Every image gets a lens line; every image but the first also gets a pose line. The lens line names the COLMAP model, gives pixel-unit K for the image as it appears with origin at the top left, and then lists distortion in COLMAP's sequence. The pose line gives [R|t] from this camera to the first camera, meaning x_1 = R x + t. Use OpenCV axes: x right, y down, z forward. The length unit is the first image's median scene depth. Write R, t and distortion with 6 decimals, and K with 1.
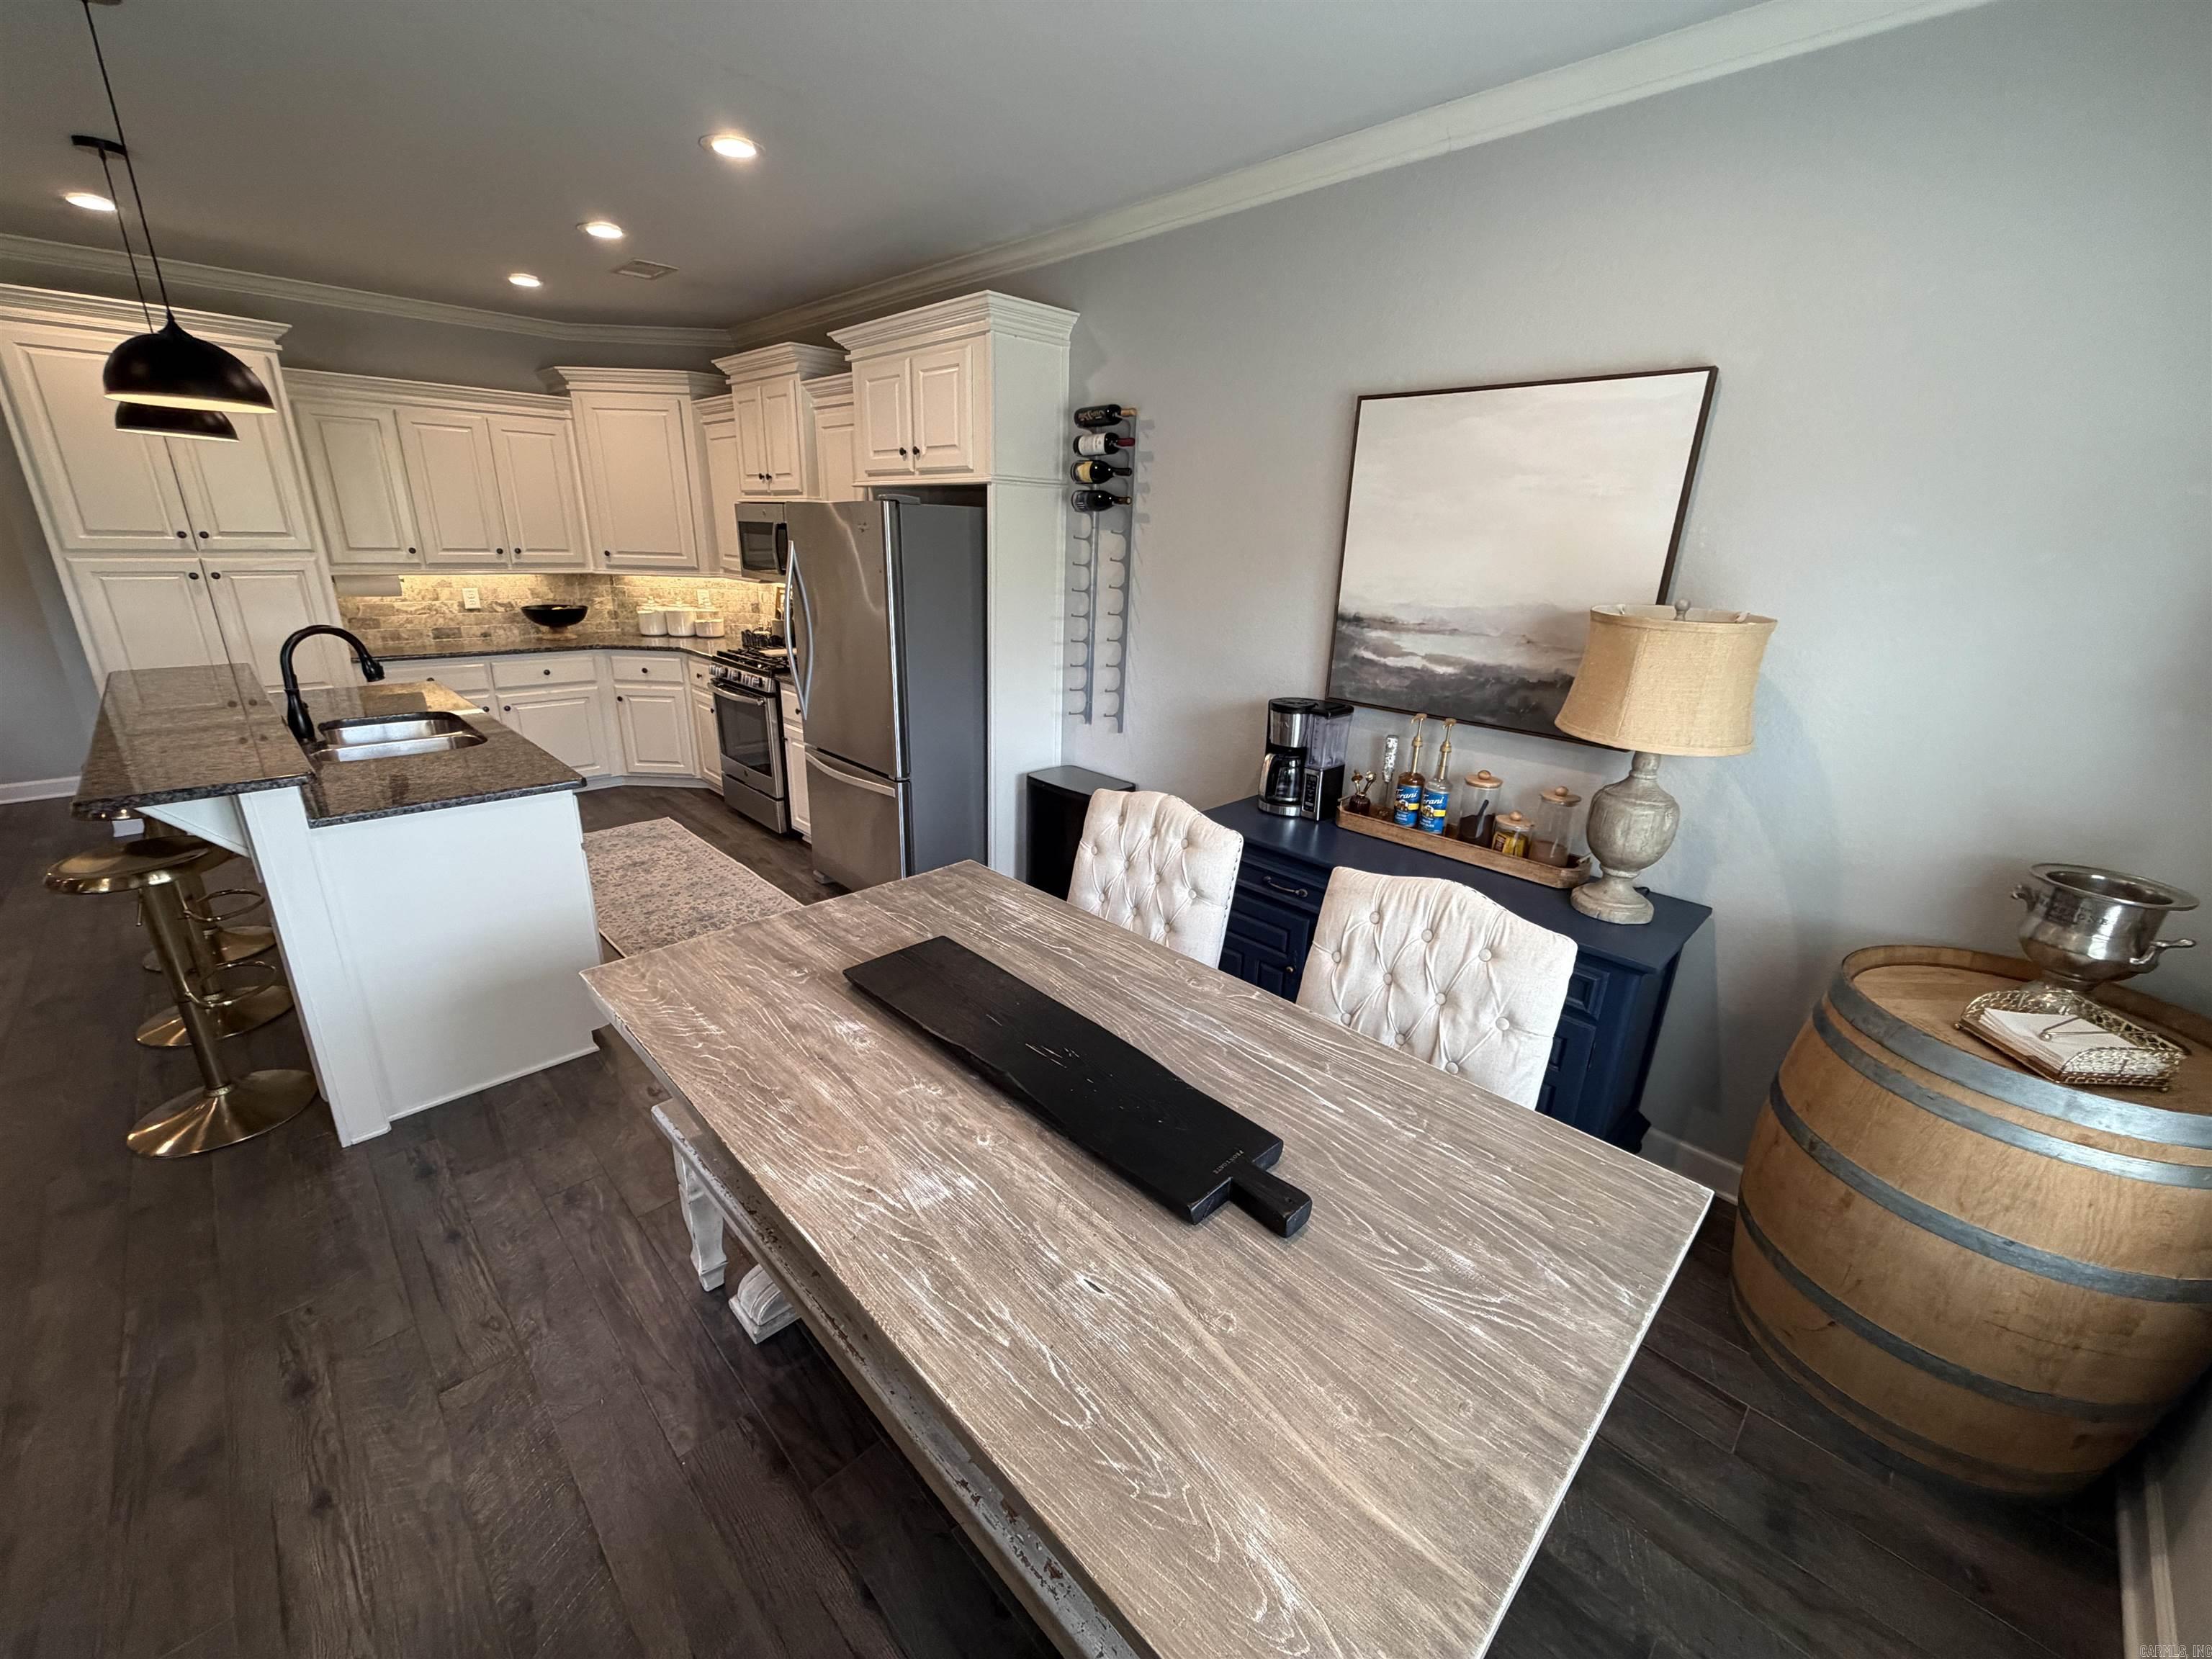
lens RADIAL K [[882.5, 0, 1095.9], [0, 882.5, 832.2], [0, 0, 1]] dist [-0.000749, 0.000417]
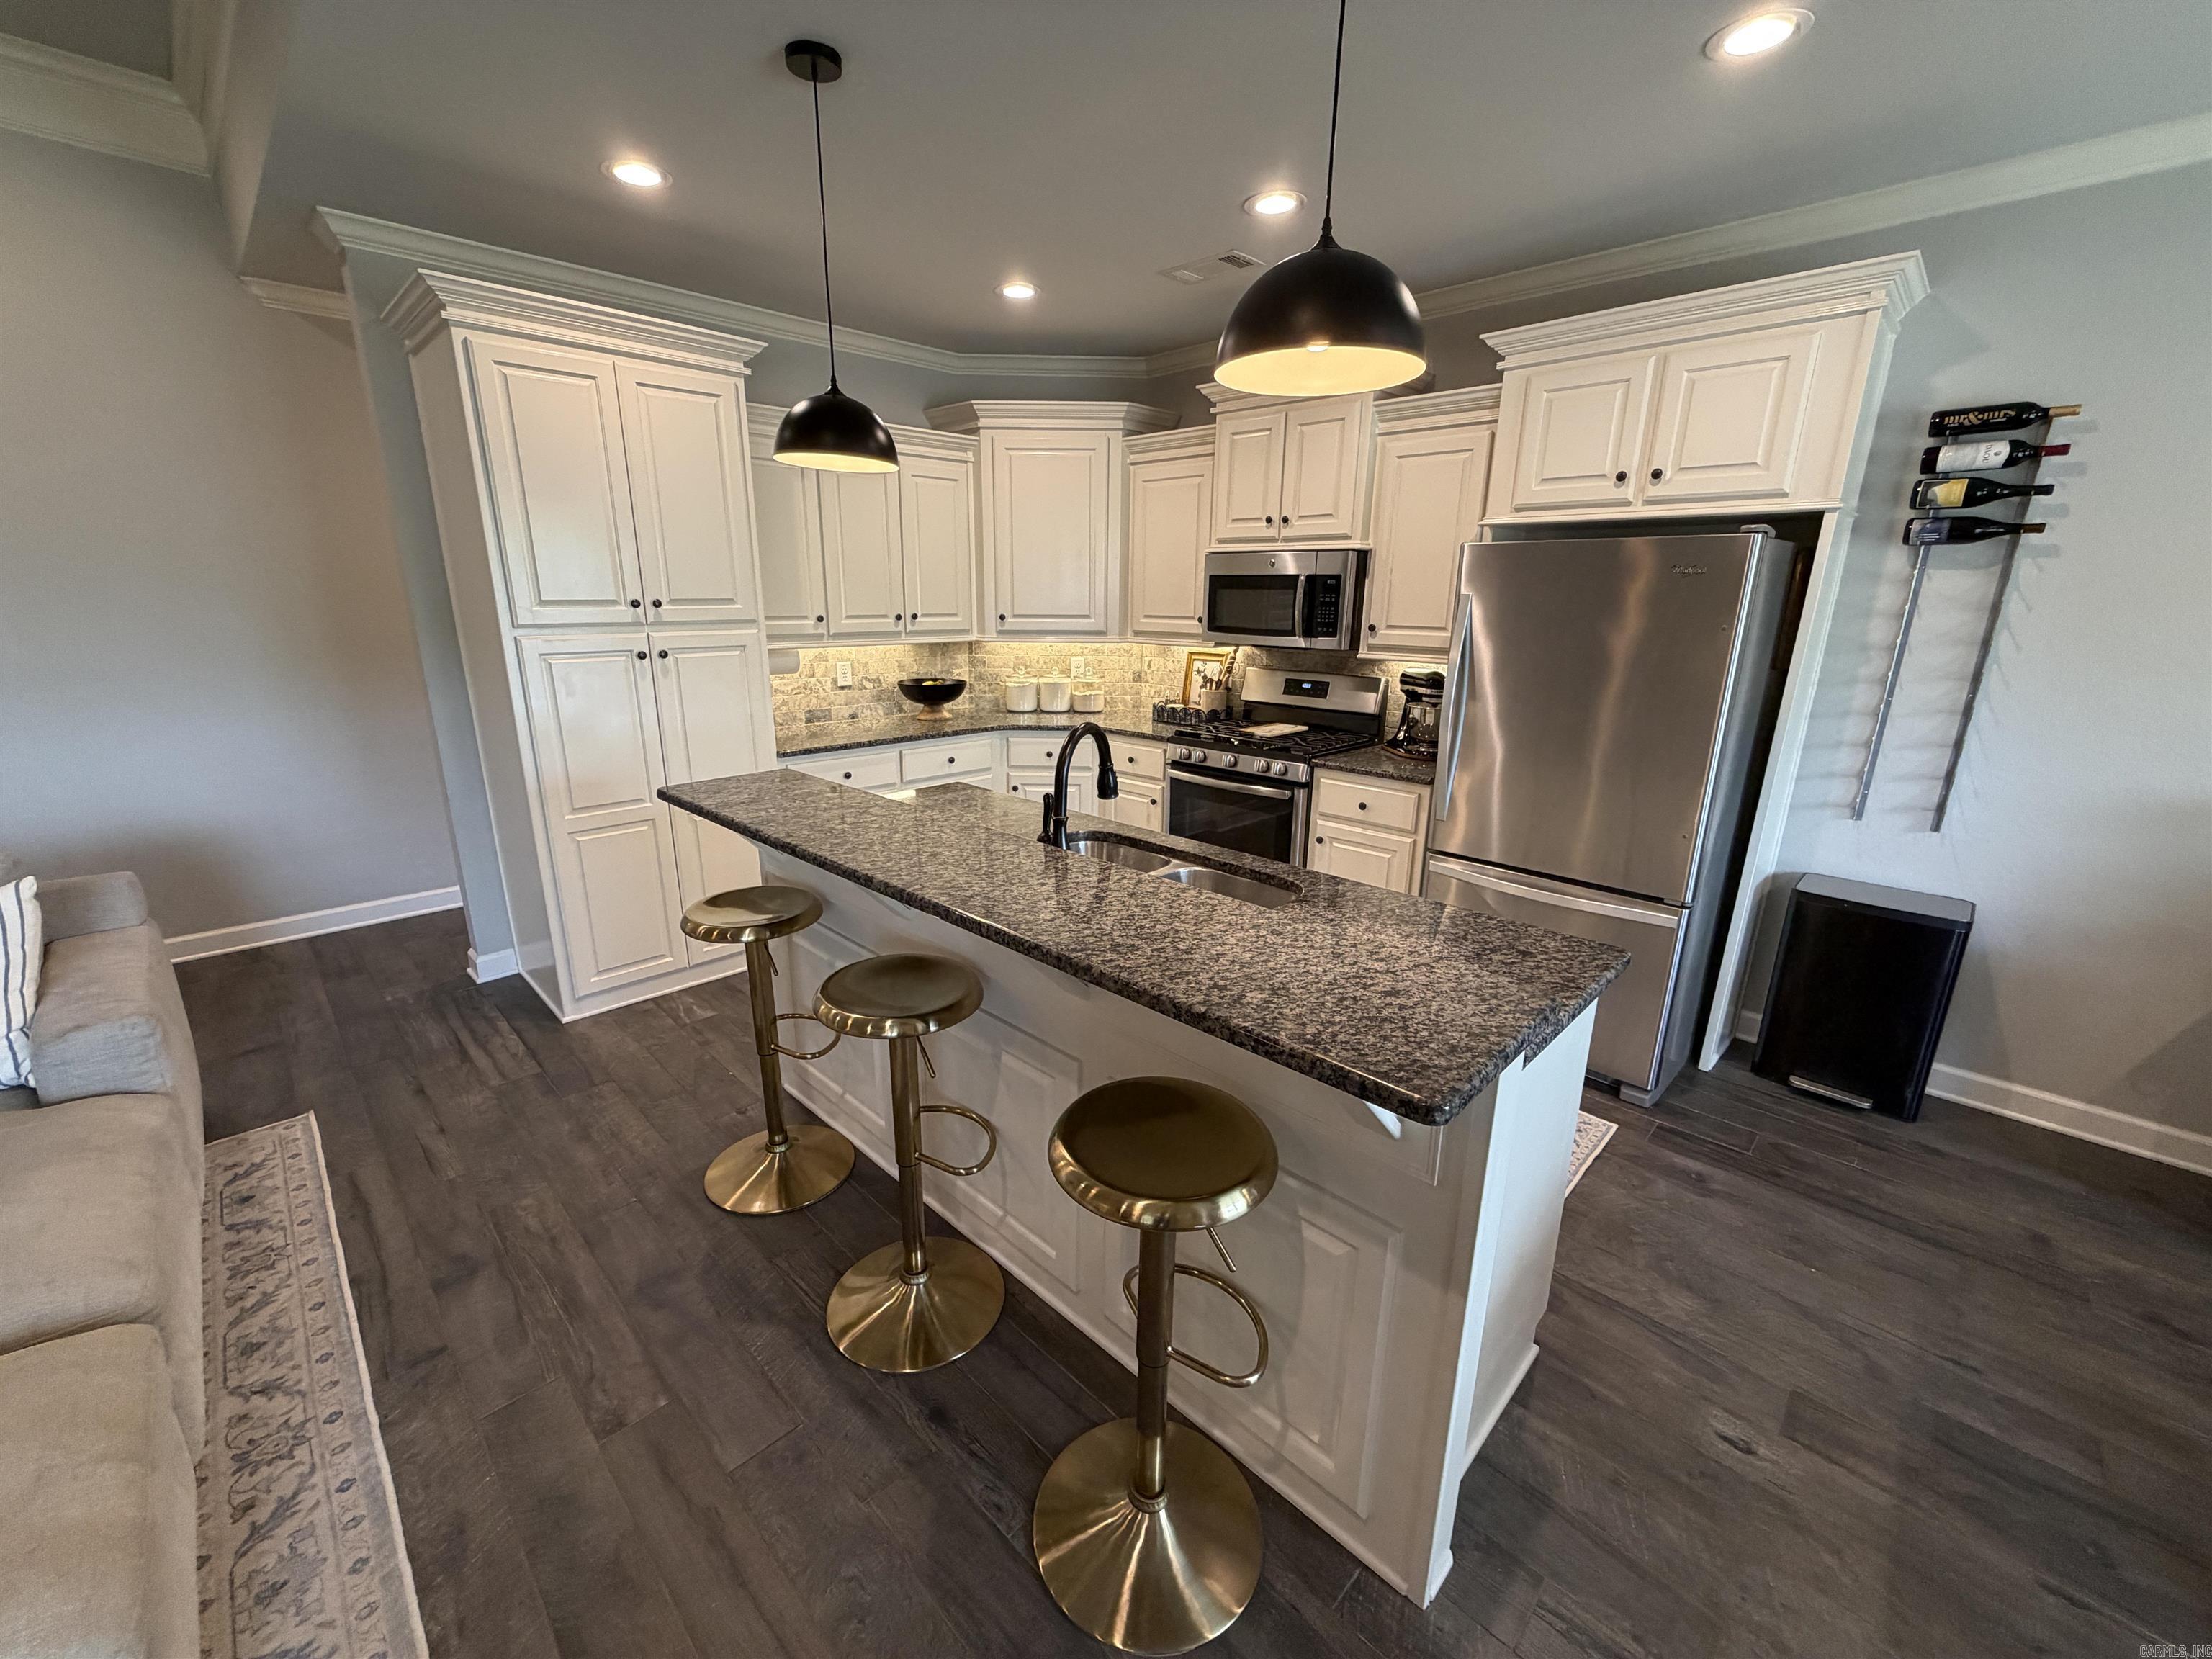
lens RADIAL K [[882.5, 0, 1095.9], [0, 882.5, 832.2], [0, 0, 1]] dist [-0.000749, 0.000417]
pose [[0.999664, -0.024259, 0.009105, -0.779713], [0.024766, 0.997861, -0.060500, -0.095150], [-0.007618, 0.060705, 0.998127, 0.279797]]
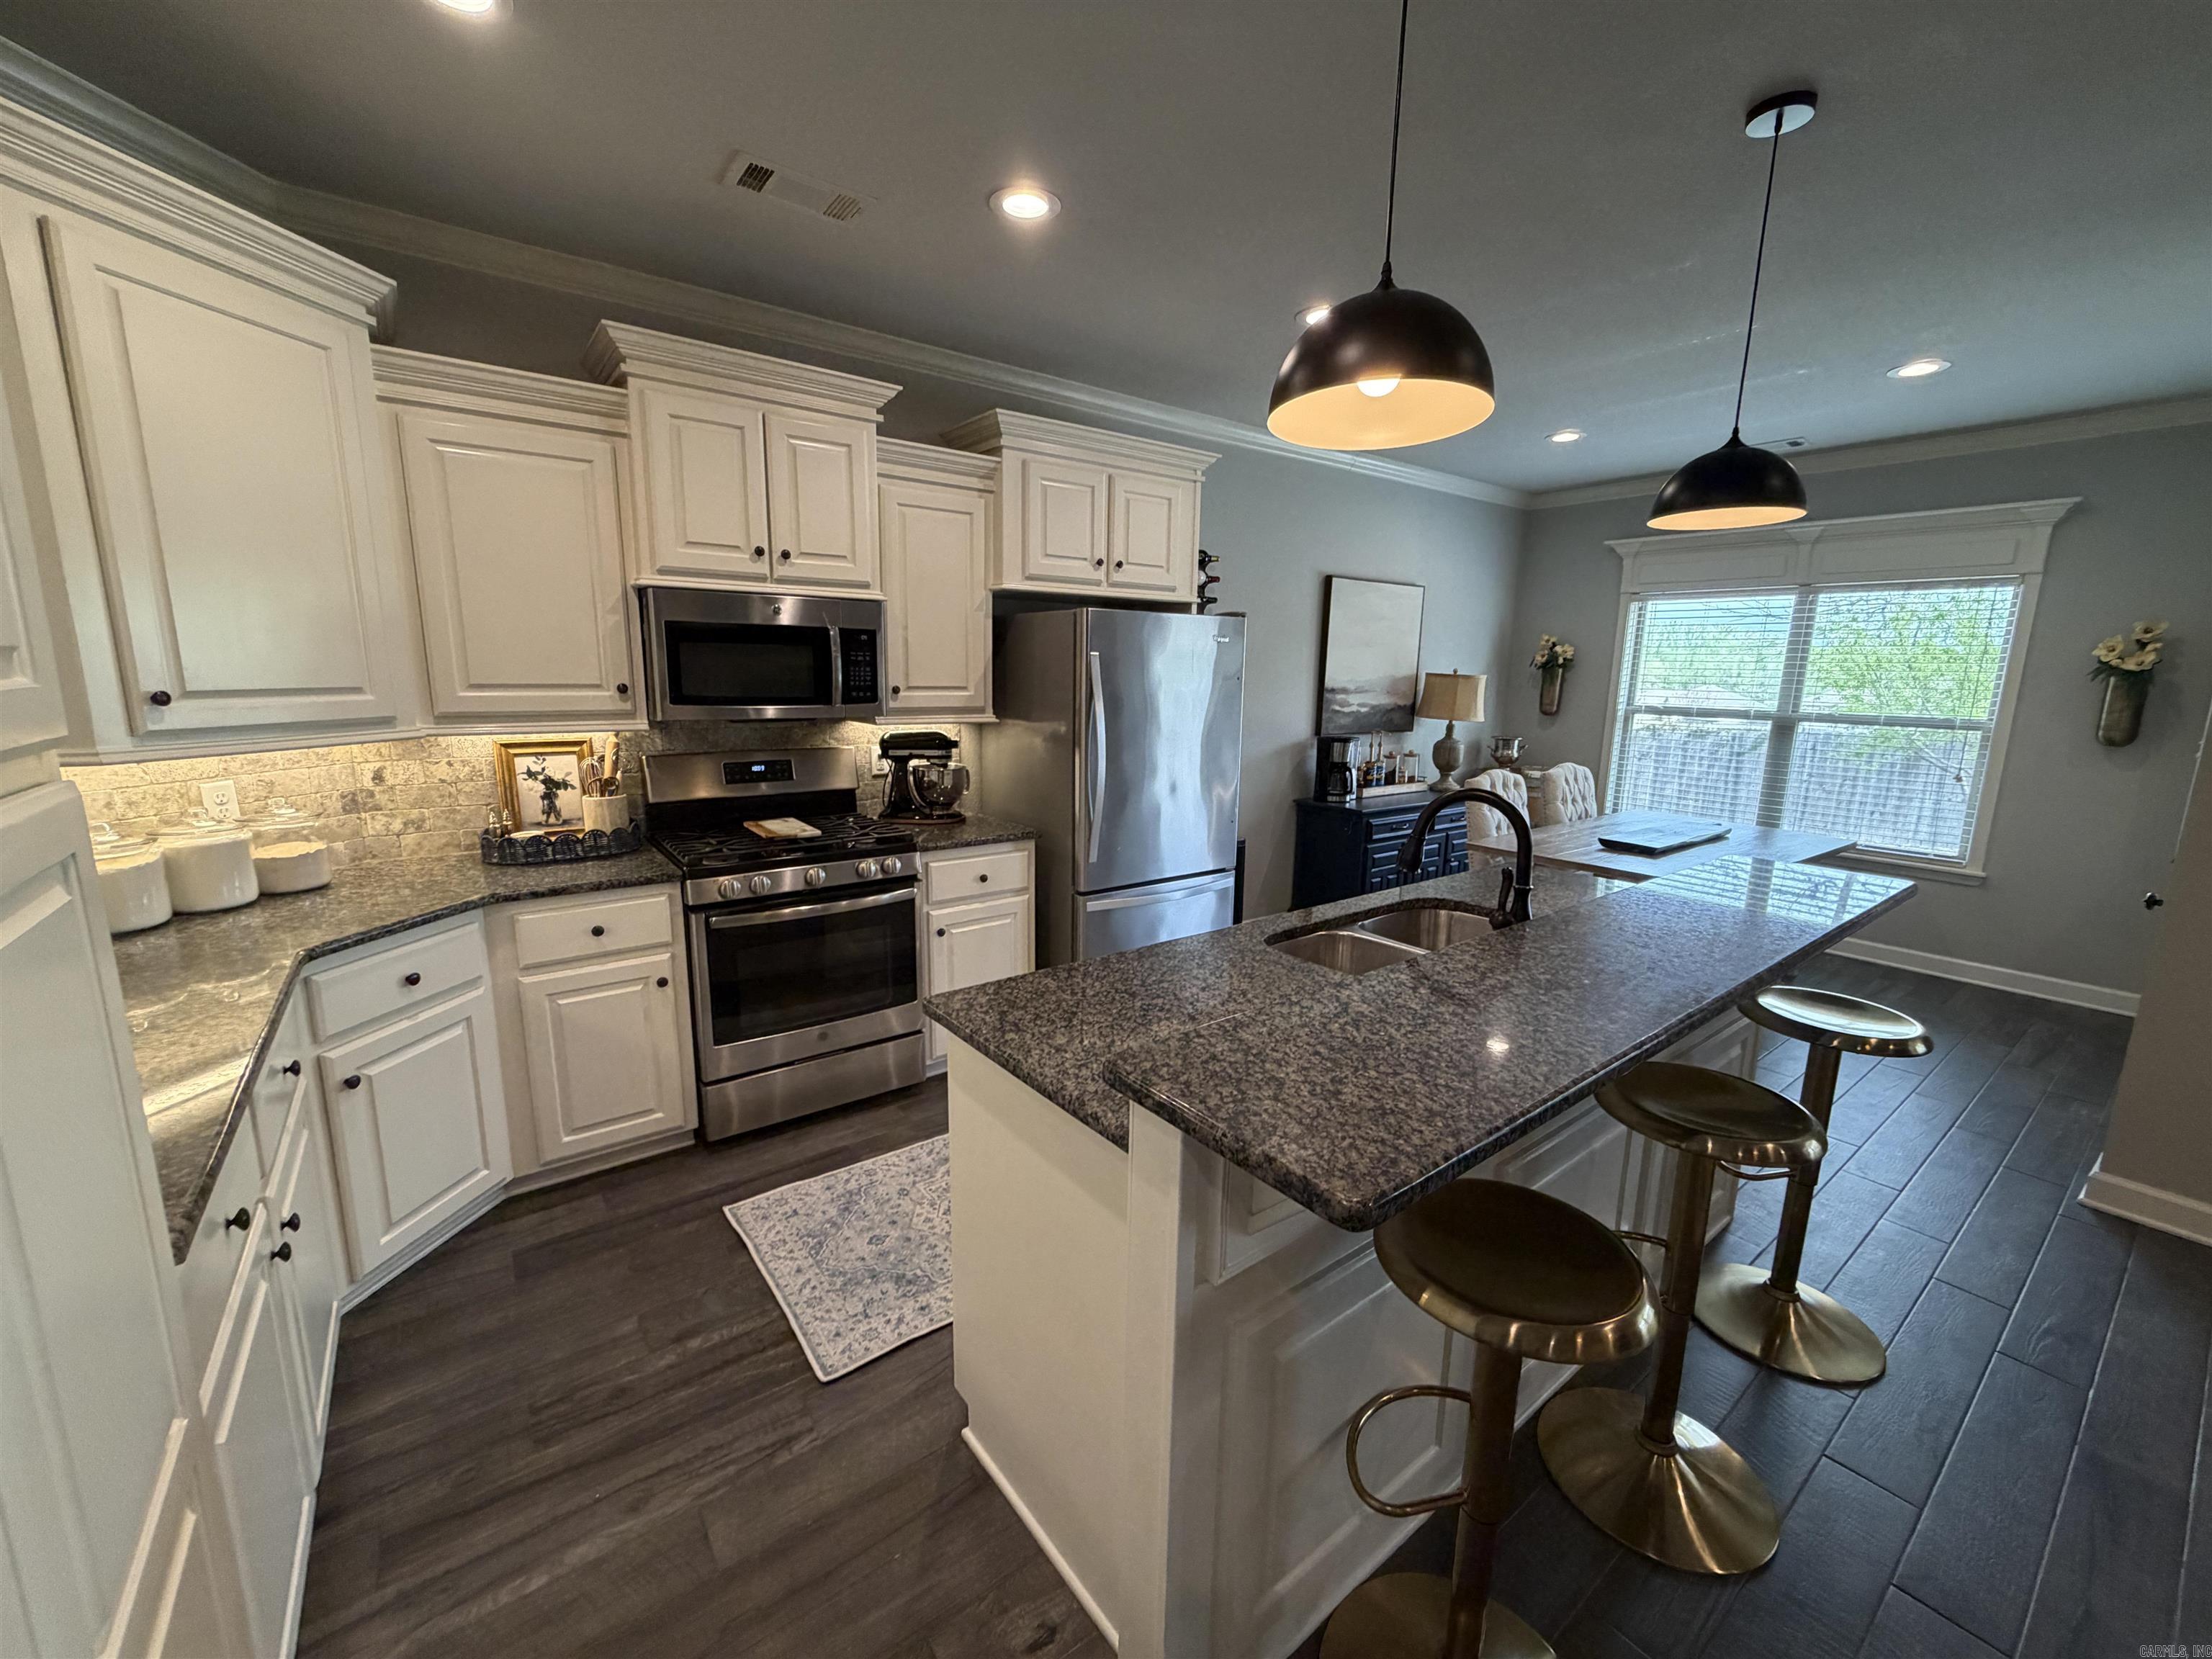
lens RADIAL K [[882.5, 0, 1095.9], [0, 882.5, 832.2], [0, 0, 1]] dist [-0.000749, 0.000417]
pose [[0.130586, -0.209292, 0.969094, -1.371552], [0.310572, 0.936903, 0.160490, -0.348796], [-0.941537, 0.280016, 0.187346, 1.016061]]
